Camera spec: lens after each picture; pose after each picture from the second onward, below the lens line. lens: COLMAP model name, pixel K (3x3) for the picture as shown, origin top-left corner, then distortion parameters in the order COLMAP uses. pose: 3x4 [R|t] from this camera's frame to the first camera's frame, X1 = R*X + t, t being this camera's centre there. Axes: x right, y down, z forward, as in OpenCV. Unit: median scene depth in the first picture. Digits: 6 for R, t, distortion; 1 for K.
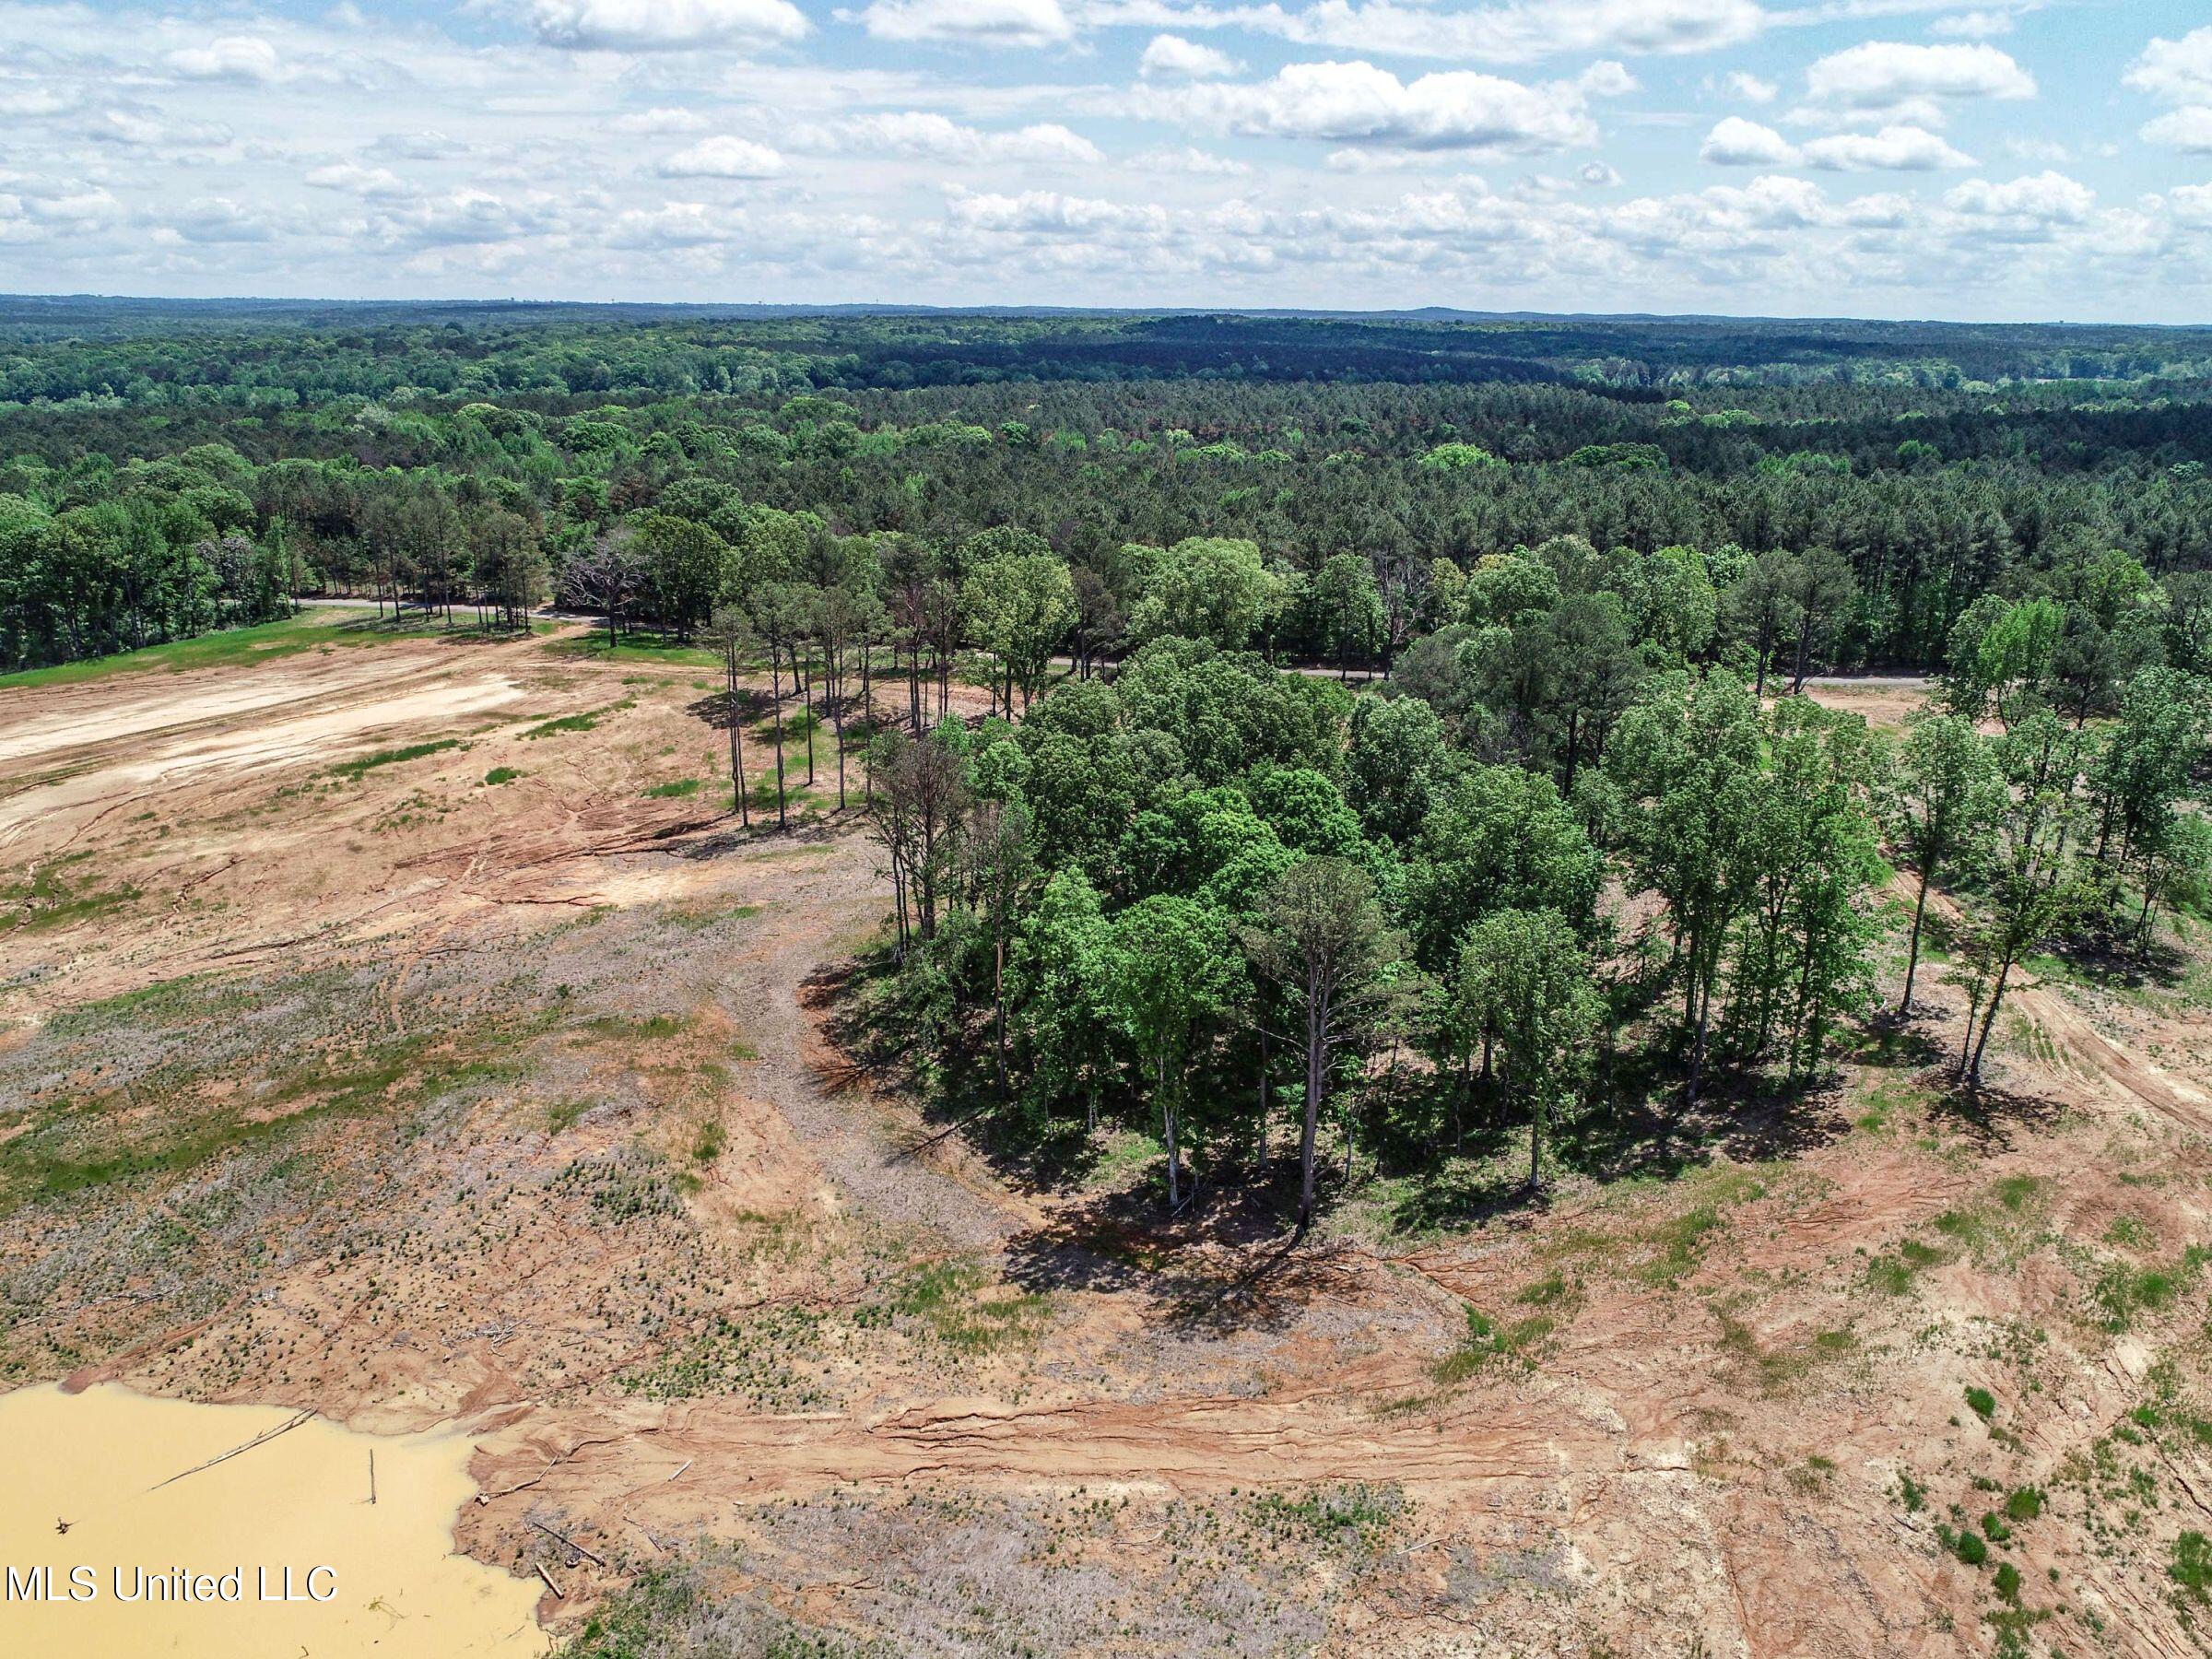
lens RADIAL K [[1659.4, 0, 1124.4], [0, 1659.4, 820.9], [0, 0, 1]] dist [-0.003494, -0.003810]
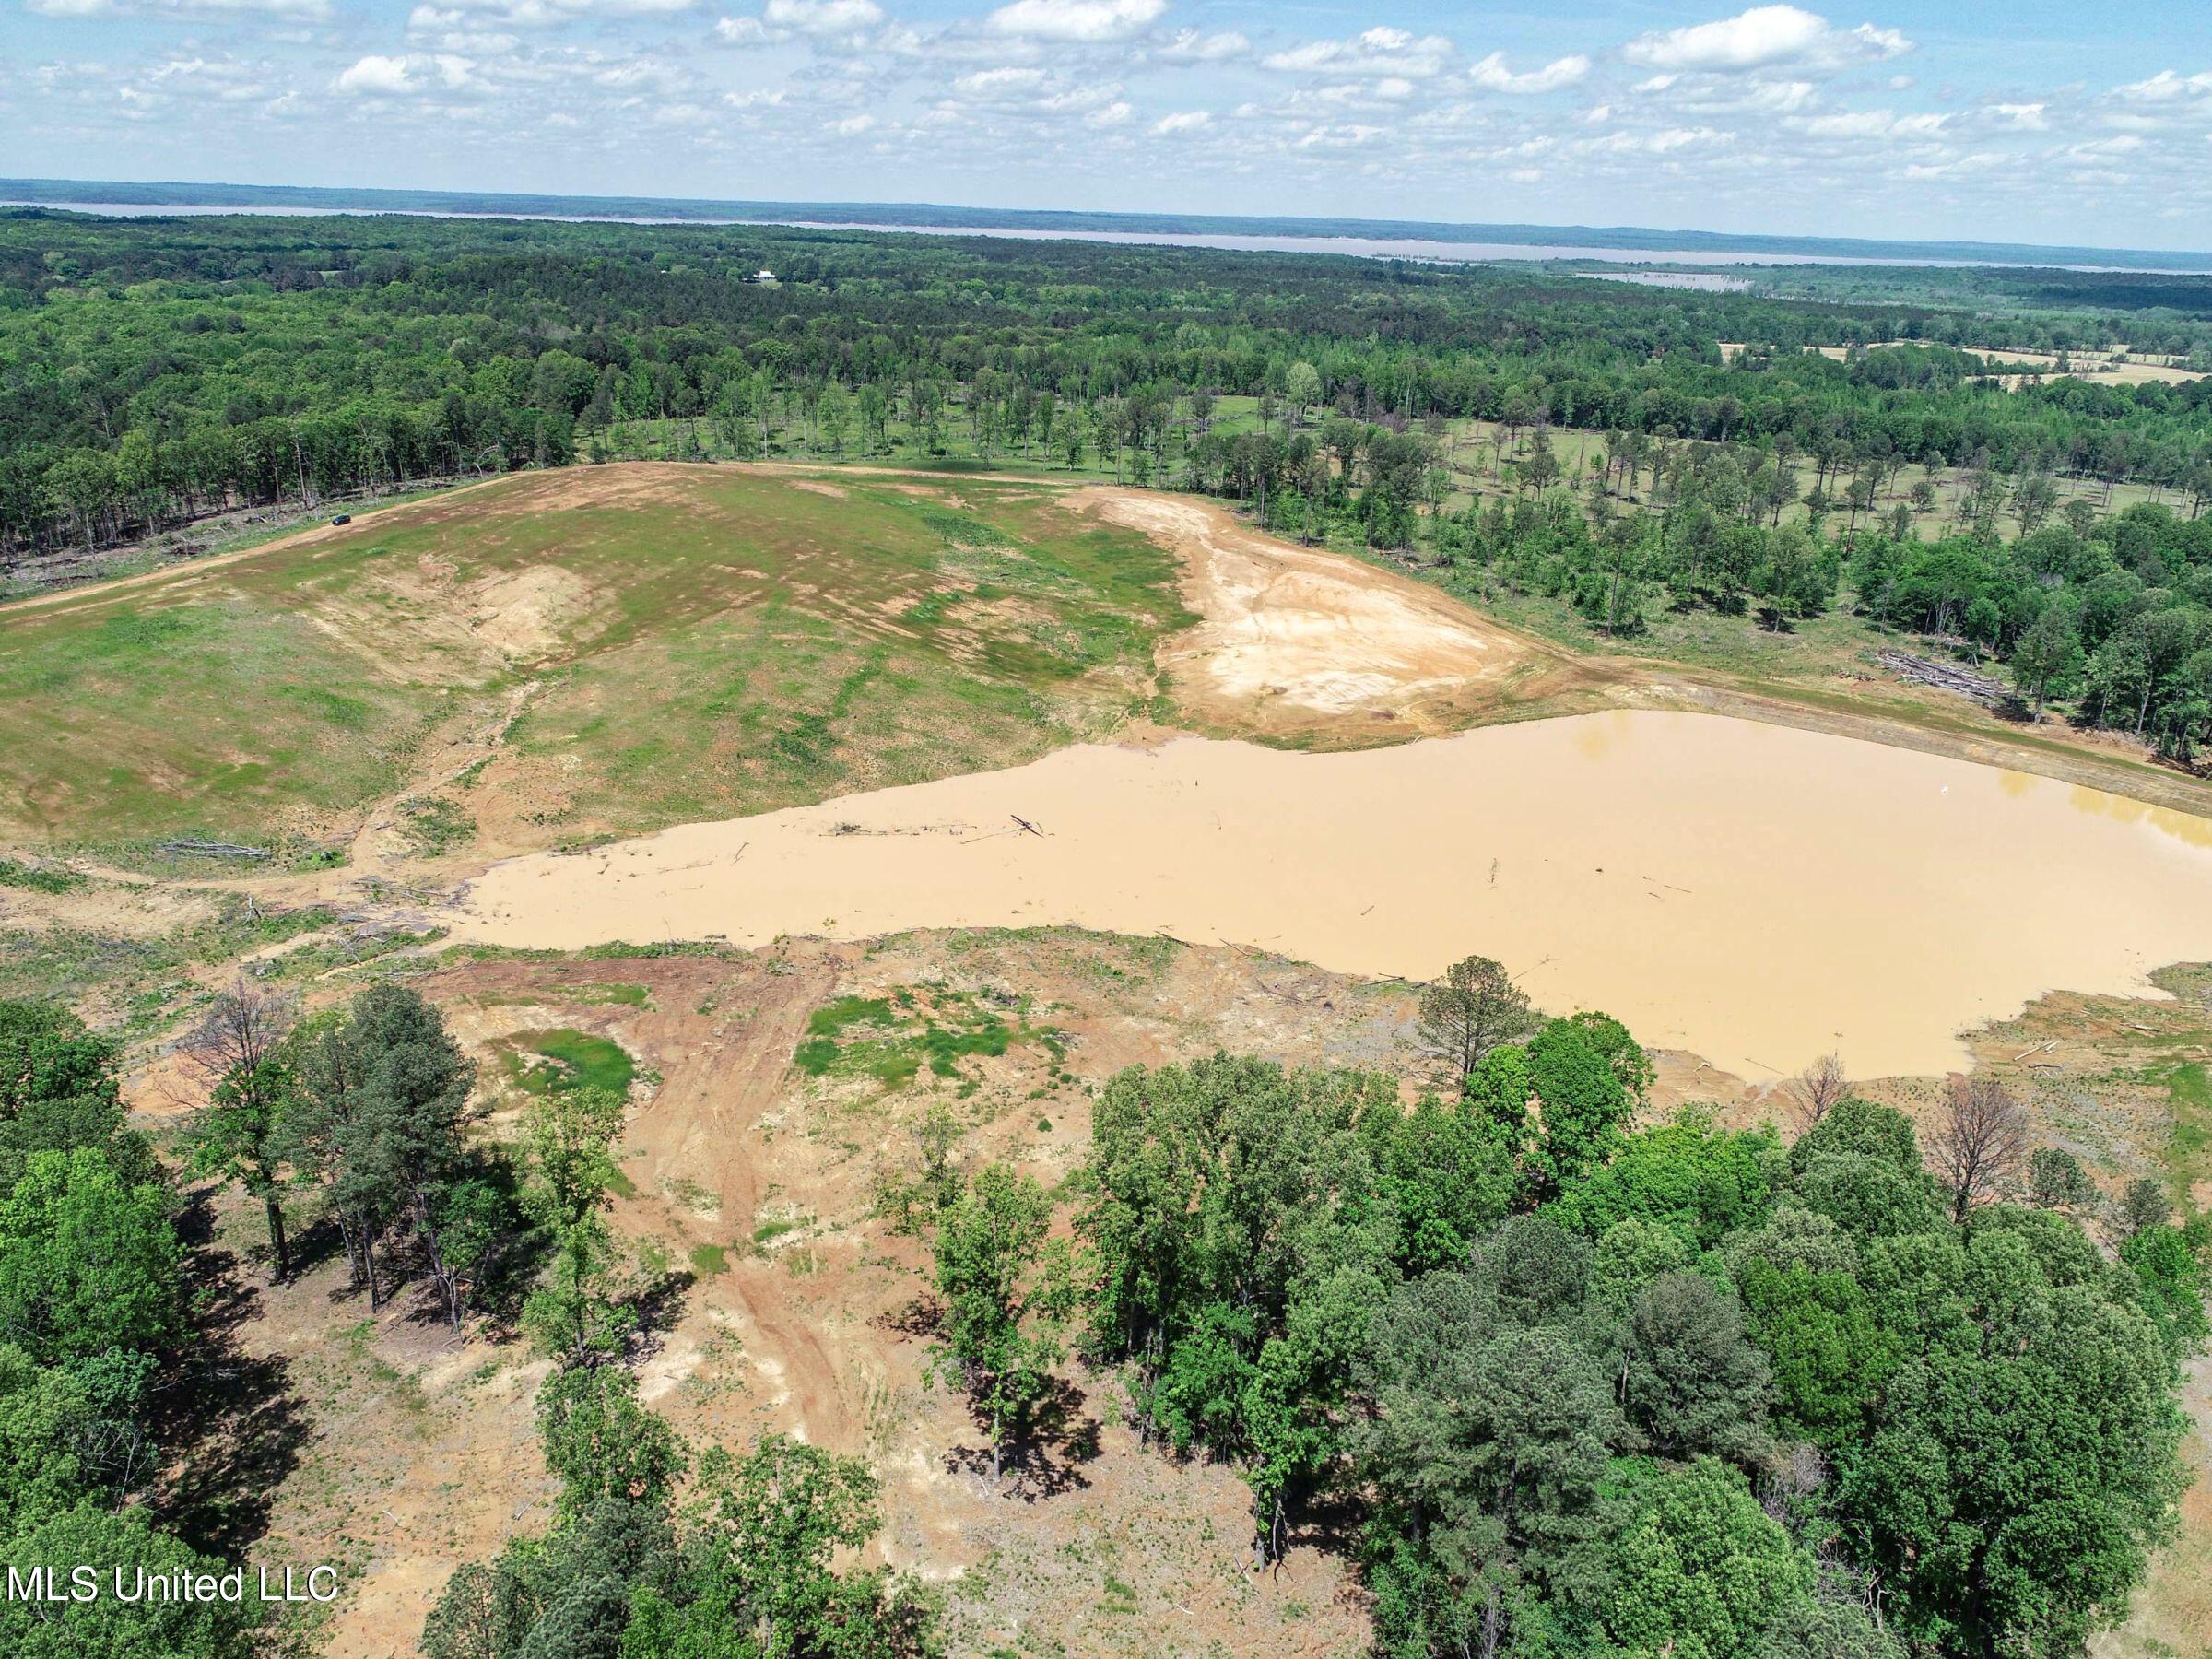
lens RADIAL K [[1659.4, 0, 1131.1], [0, 1659.4, 817.0], [0, 0, 1]] dist [-0.003494, -0.003810]
pose [[-0.945980, 0.066280, -0.317378, 0.714681], [-0.142363, 0.794560, 0.590261, -0.740190], [0.291298, 0.603558, -0.742202, 1.582668]]
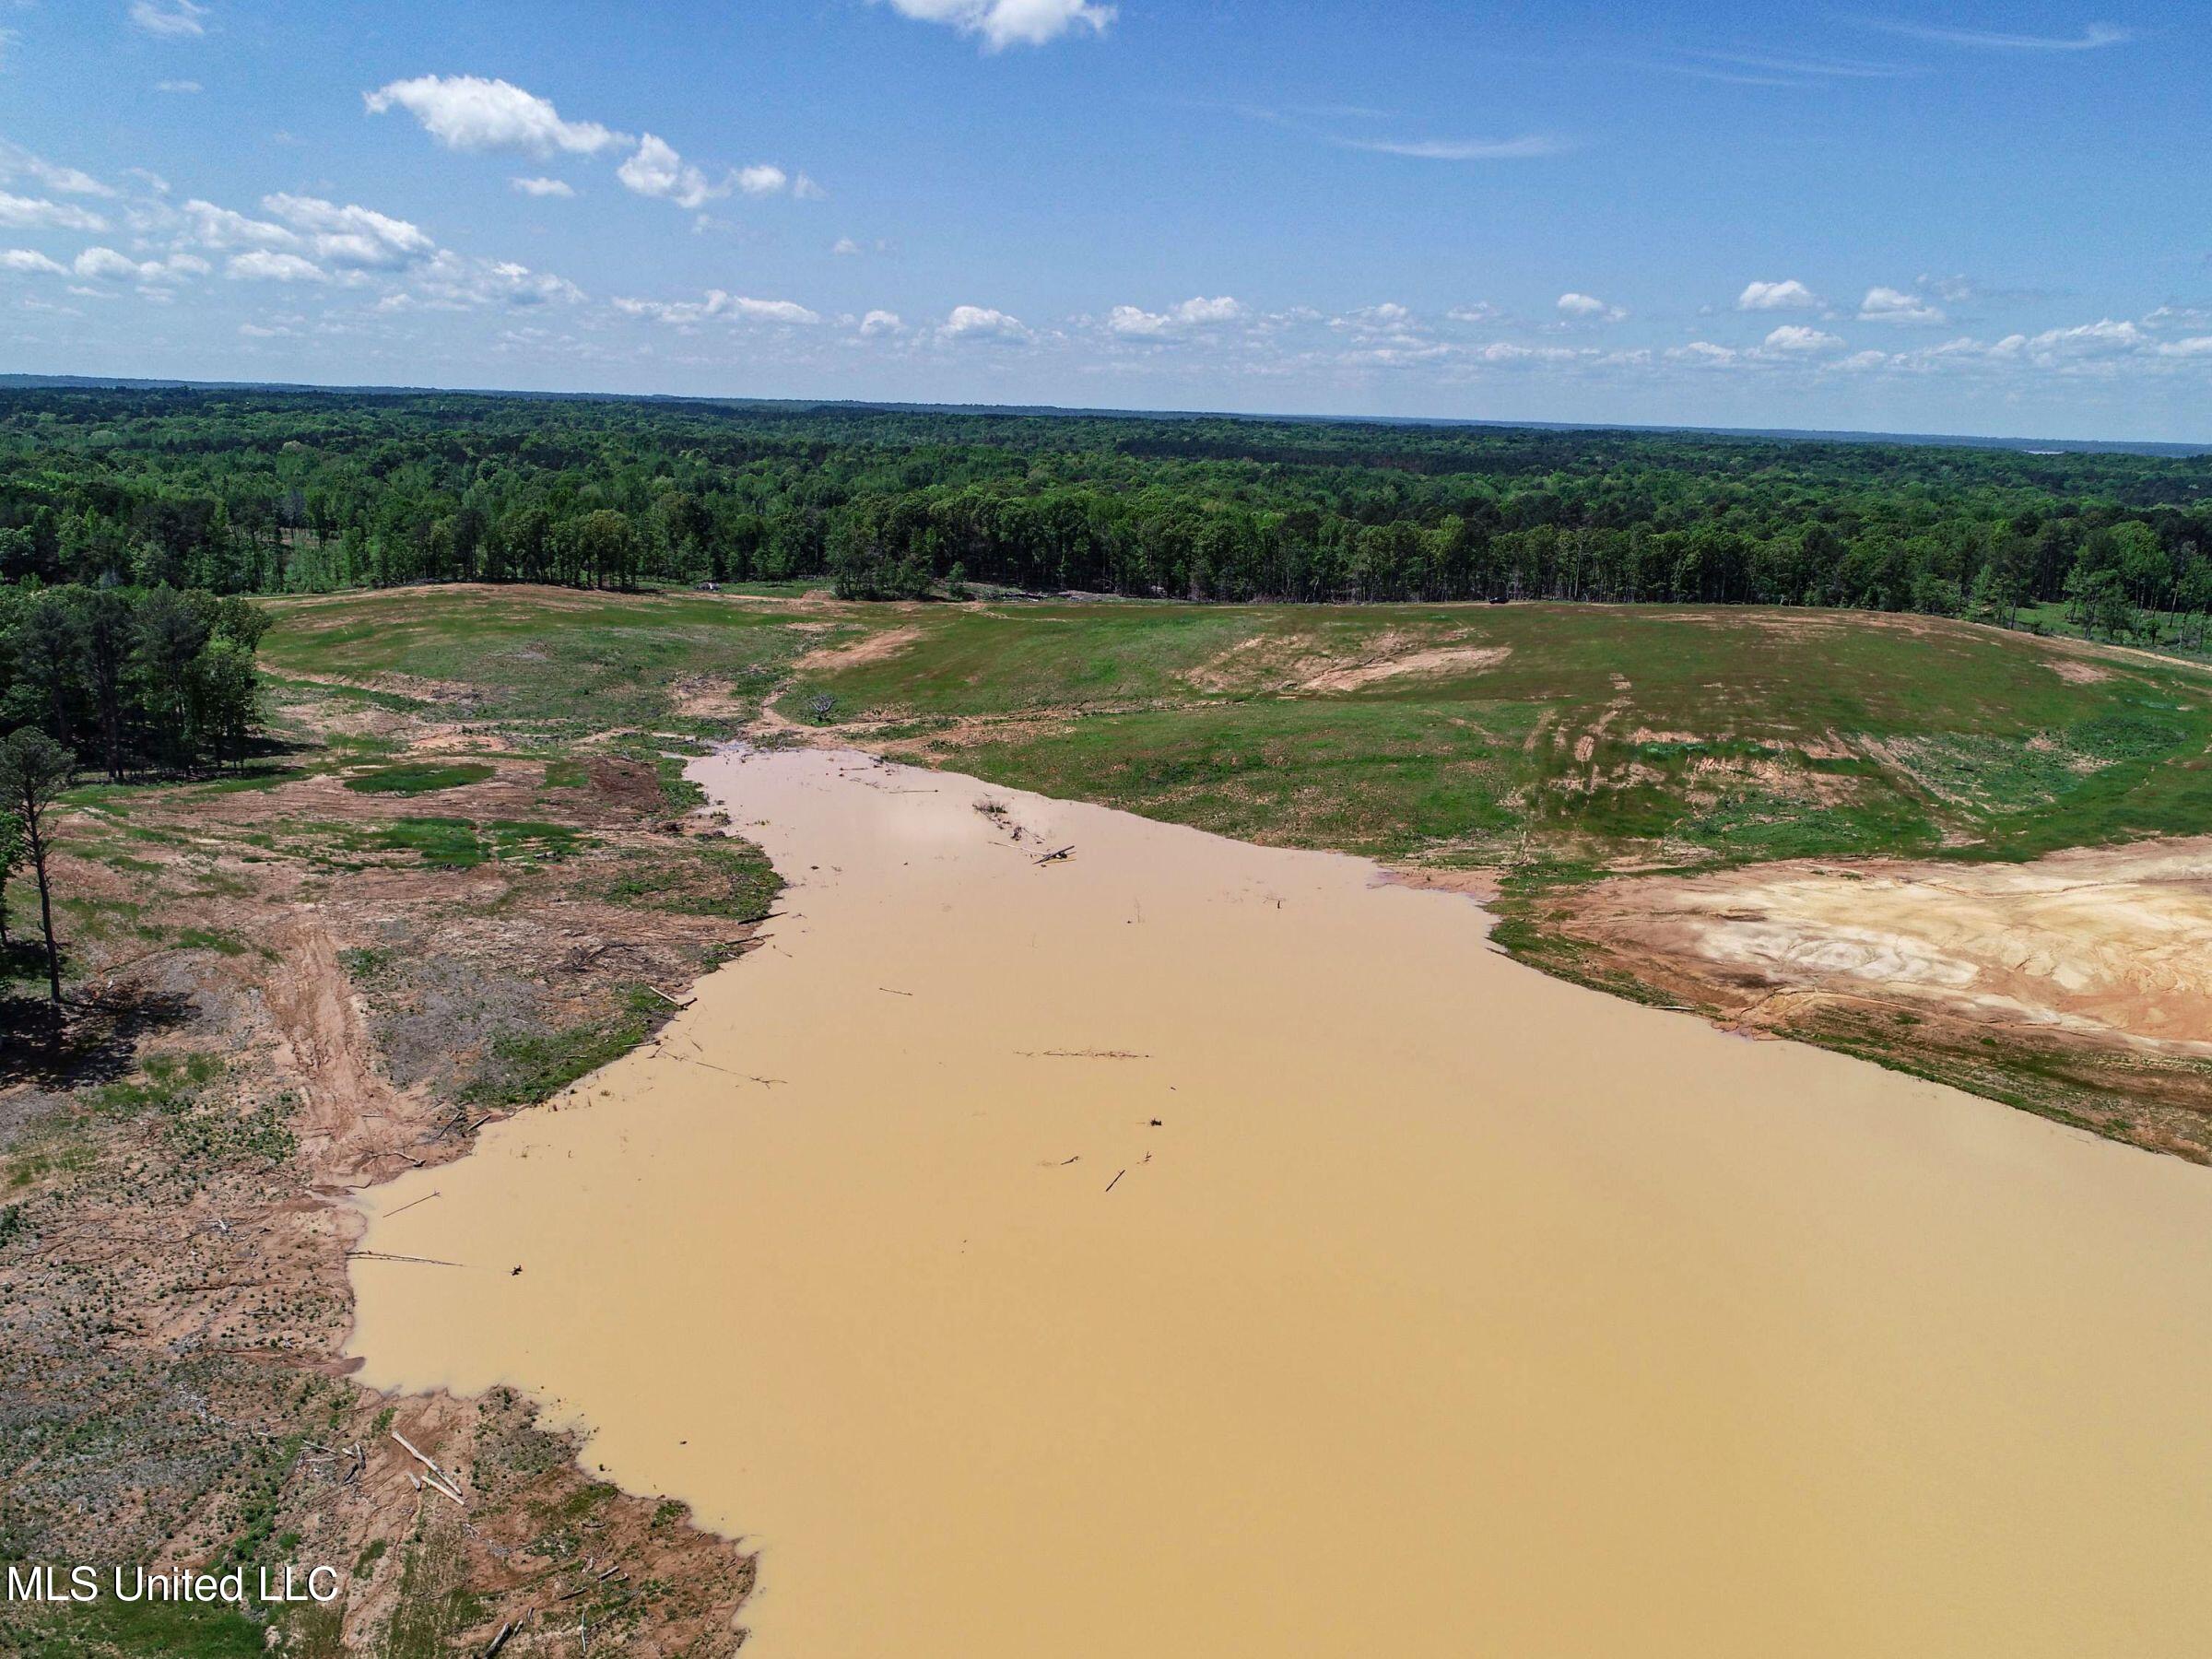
lens RADIAL K [[1659.4, 0, 1124.3], [0, 1659.4, 848.3], [0, 0, 1]] dist [-0.003494, -0.003810]
pose [[-0.550741, -0.247816, 0.797040, -1.348224], [0.211210, 0.882454, 0.420315, -0.246666], [-0.807512, 0.399827, -0.433662, 0.734540]]
